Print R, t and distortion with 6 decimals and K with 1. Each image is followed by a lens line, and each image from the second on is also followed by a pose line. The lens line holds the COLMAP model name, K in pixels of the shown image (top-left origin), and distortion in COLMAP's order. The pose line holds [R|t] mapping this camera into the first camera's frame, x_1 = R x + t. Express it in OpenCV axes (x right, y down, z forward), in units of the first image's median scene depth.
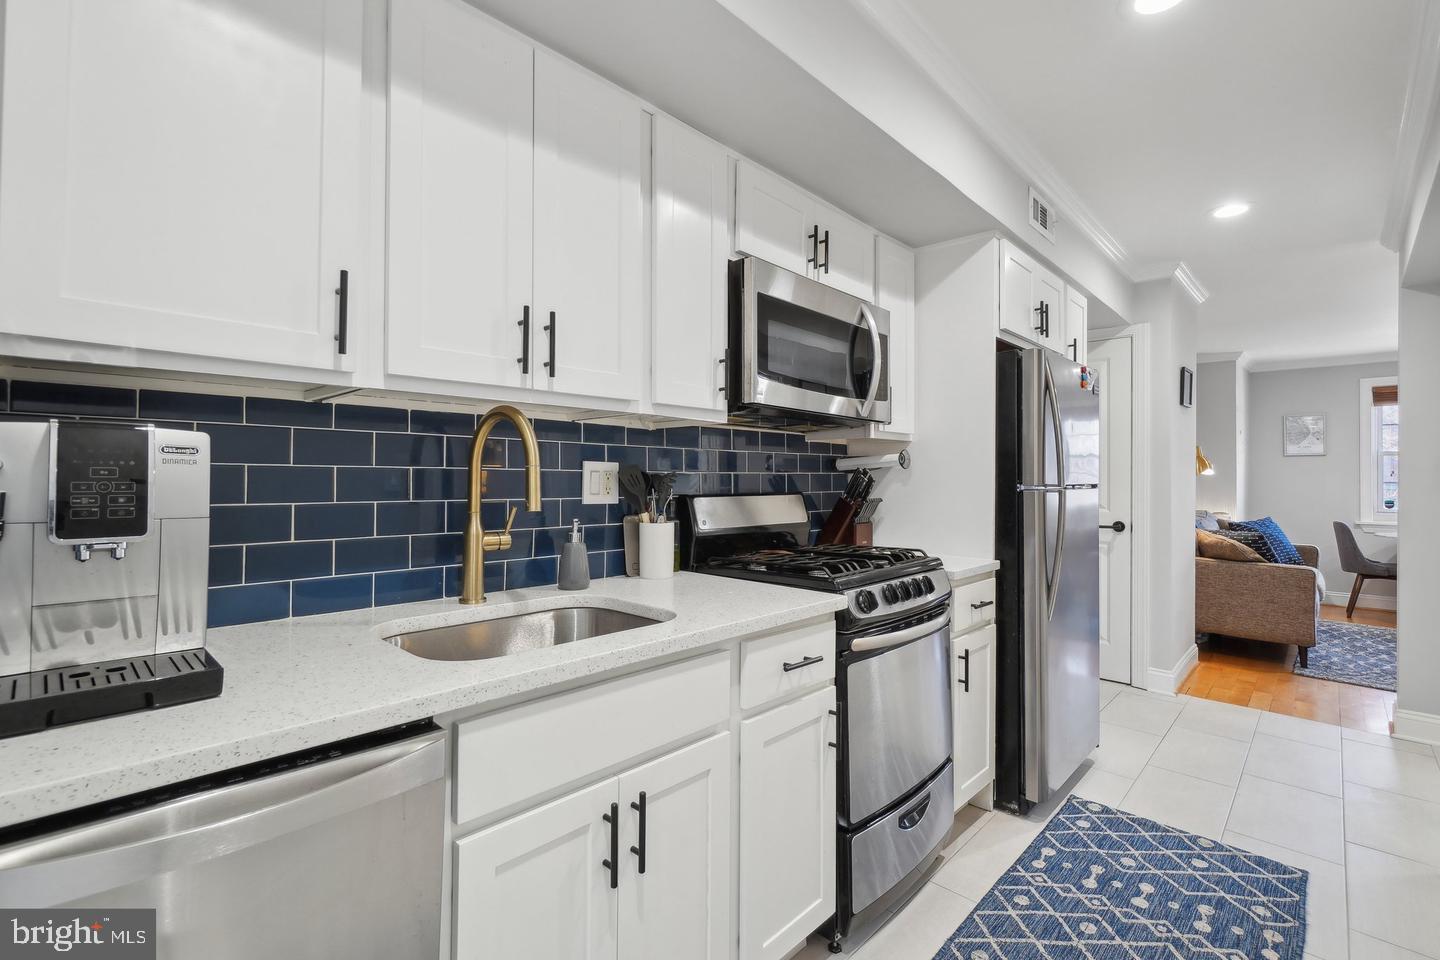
lens RADIAL K [[637.6, 0, 720.4], [0, 637.6, 459.8], [0, 0, 1]] dist [-0.001375, -0.000104]
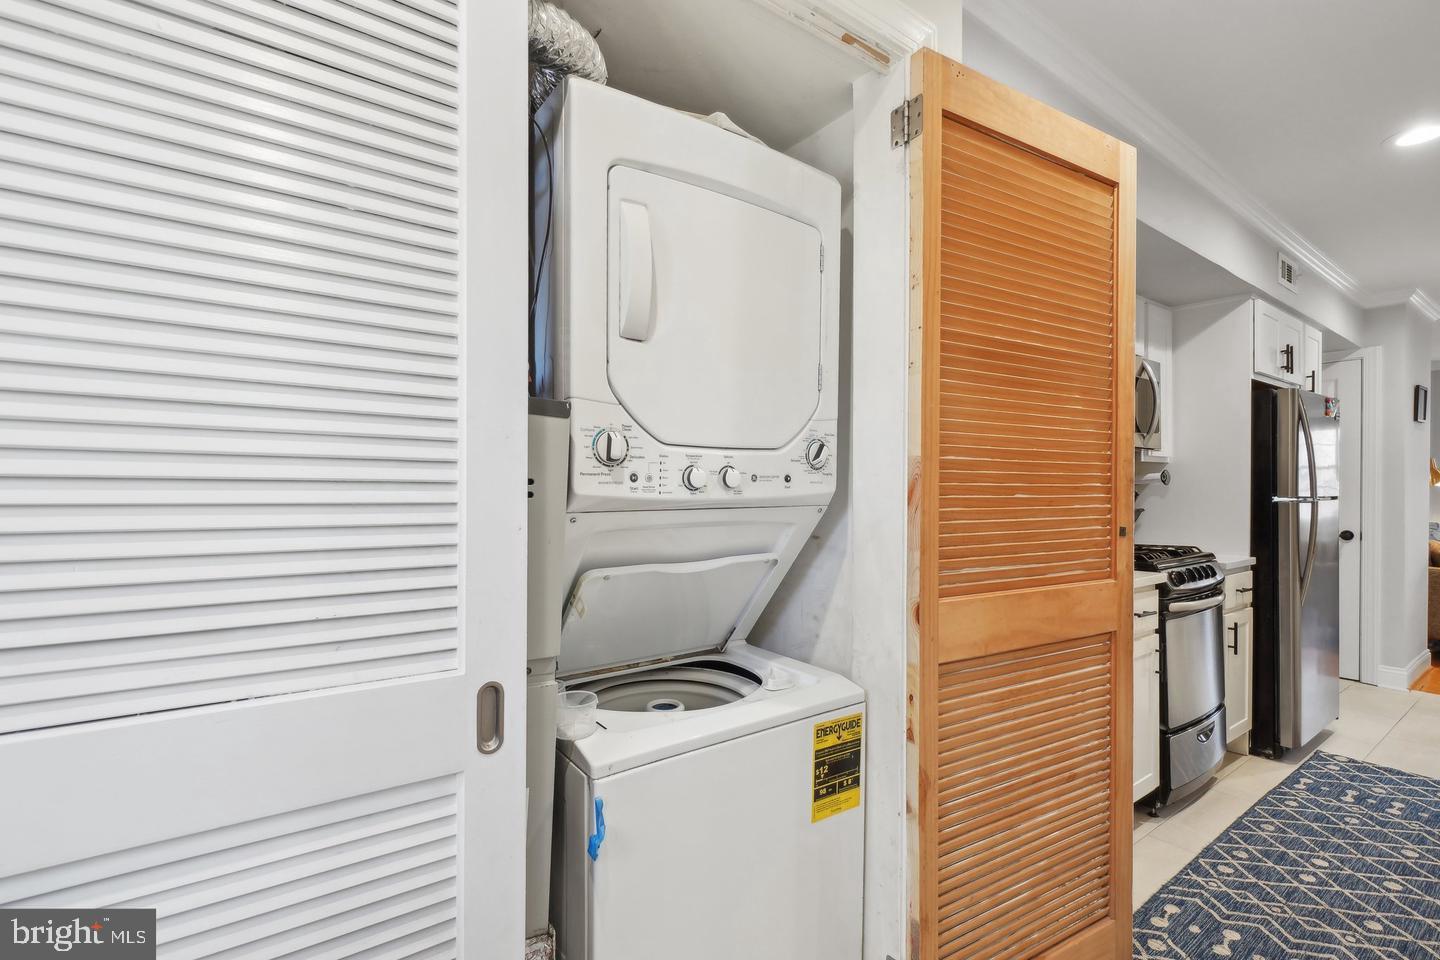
lens RADIAL K [[646.0, 0, 717.7], [0, 646.0, 484.5], [0, 0, 1]] dist [-0.001215, -0.000642]
pose [[0.983644, -0.008460, -0.179925, -0.416600], [0.011381, 0.999820, 0.015211, -0.019033], [0.179764, -0.017010, 0.983563, -0.488154]]
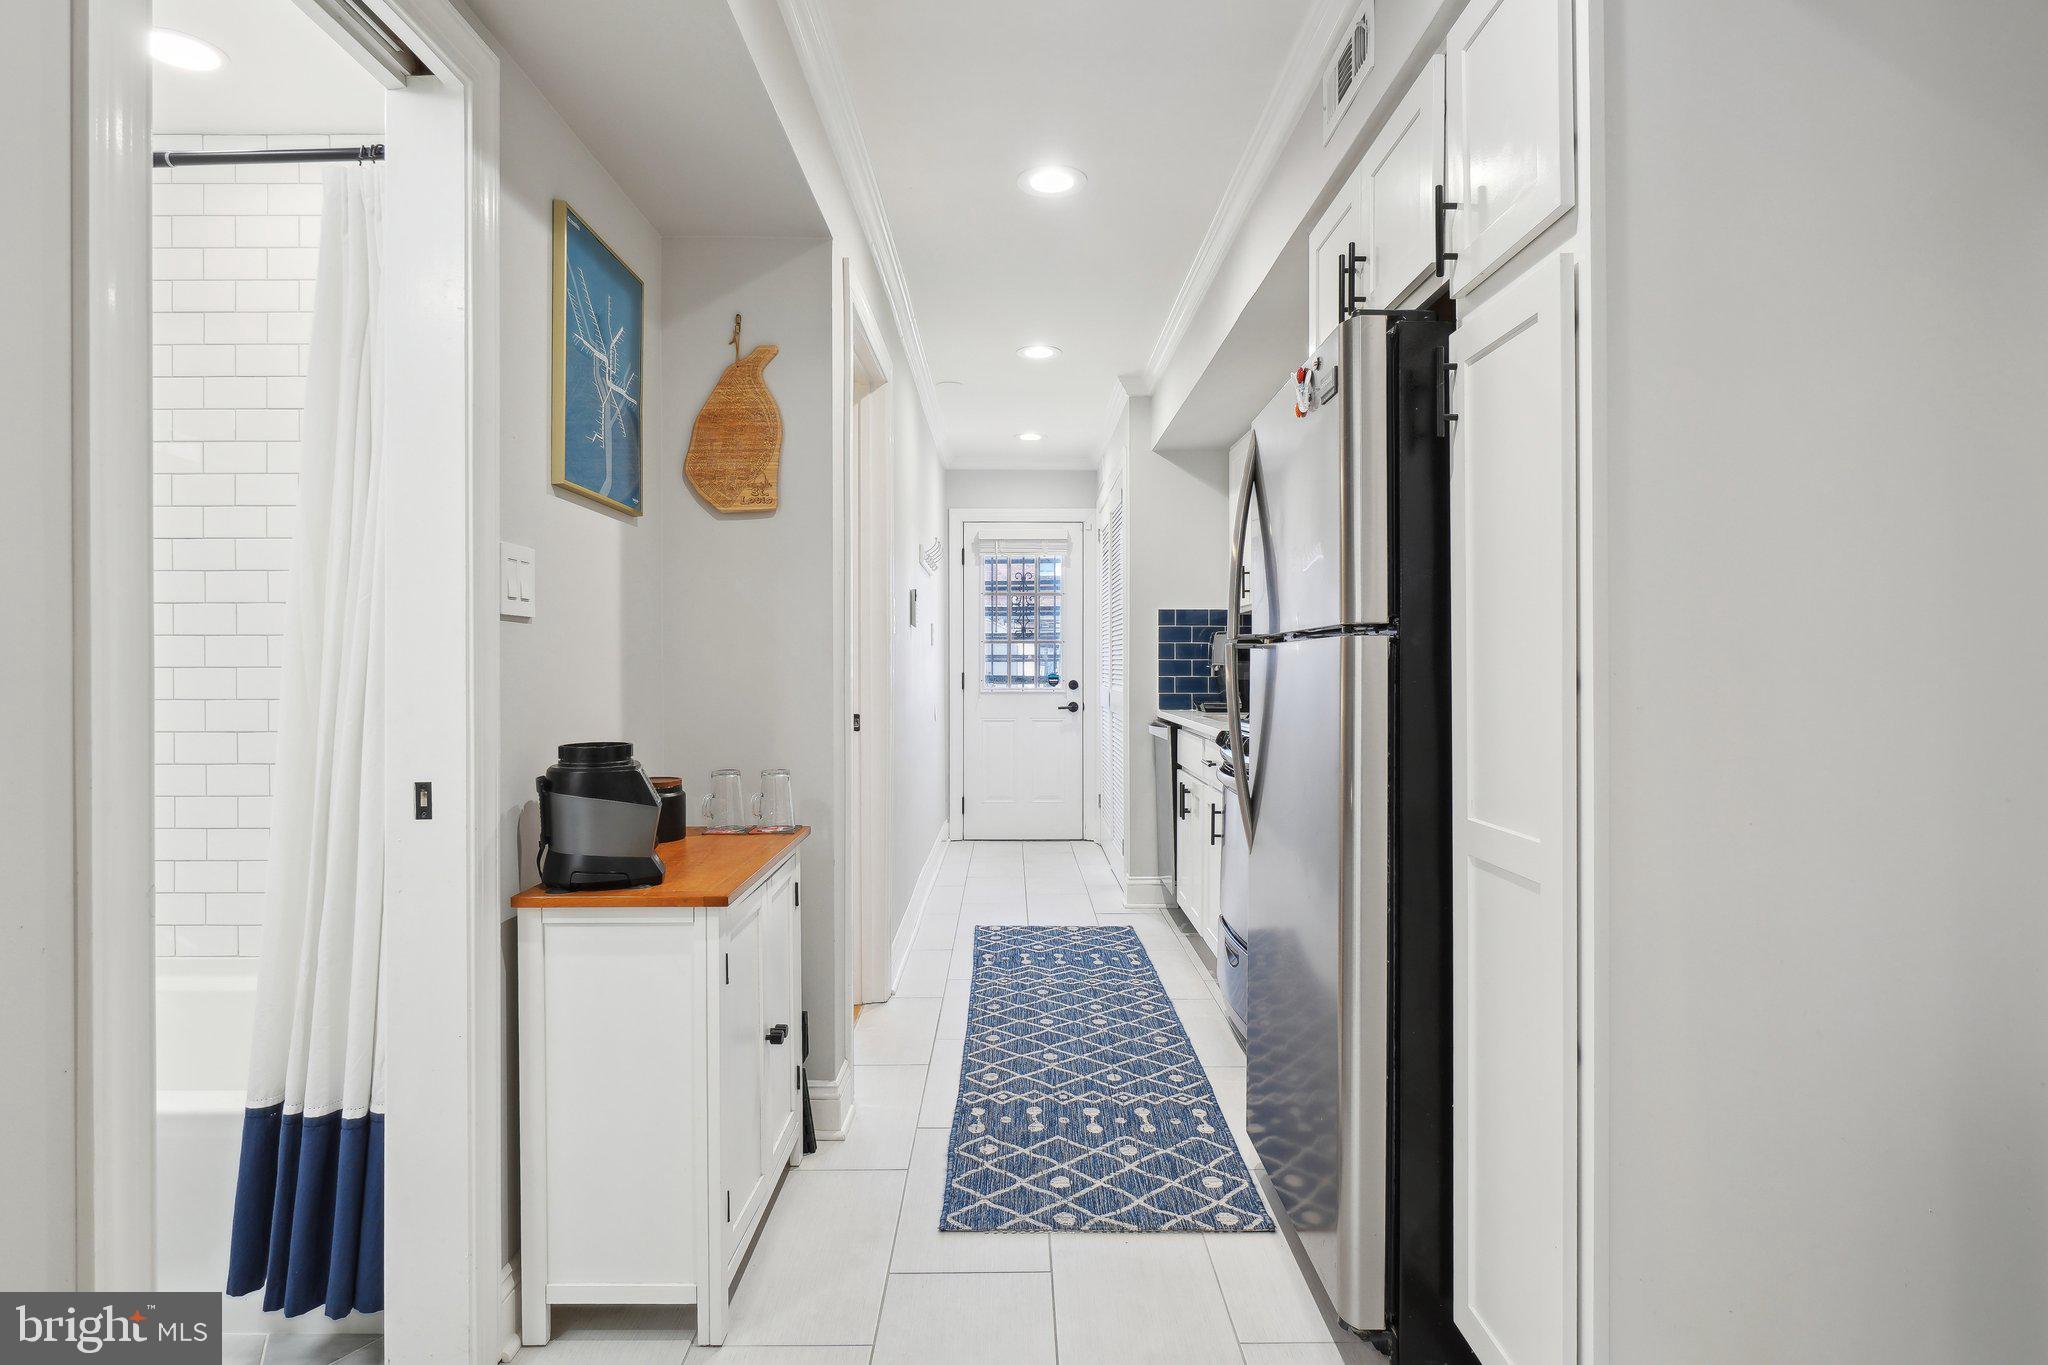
lens RADIAL K [[1082.4, 0, 1024.9], [0, 1082.4, 665.3], [0, 0, 1]] dist [0.000214, 0.000100]
pose [[-0.714241, -0.008872, -0.699844, 1.543660], [0.011681, 0.999629, -0.024595, 0.101437], [0.699803, -0.025742, -0.713872, 1.755024]]
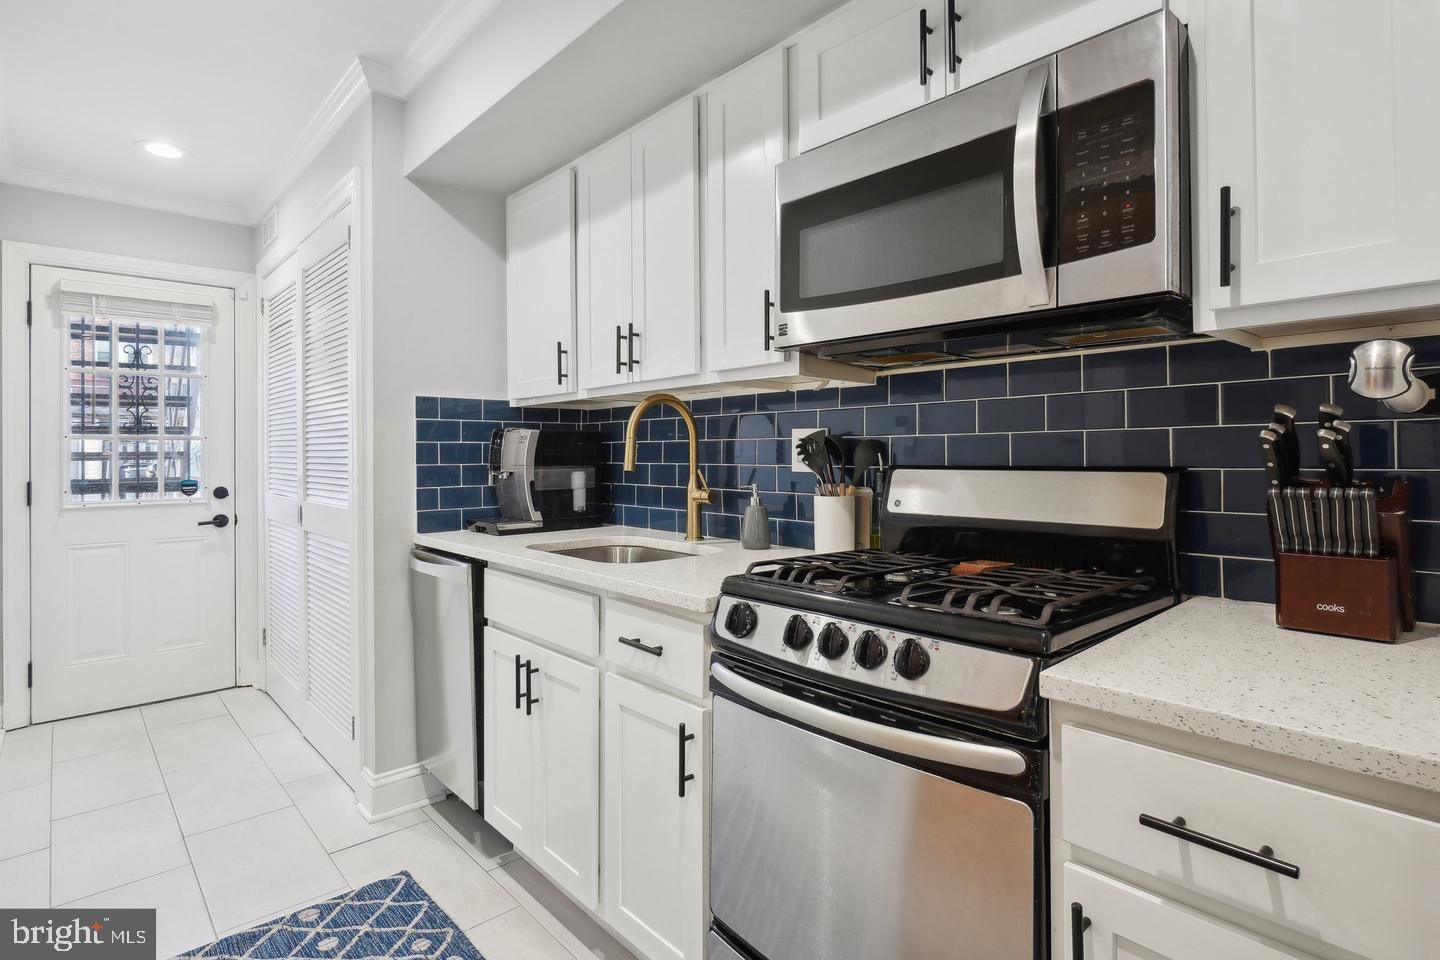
lens RADIAL K [[727.0, 0, 717.3], [0, 727.0, 449.7], [0, 0, 1]] dist [-0.003584, -0.001028]
pose [[-0.067222, -0.012120, -0.997664, 0.775389], [0.030433, 0.999436, -0.014192, 0.038610], [0.997274, -0.031316, -0.066815, 0.795127]]
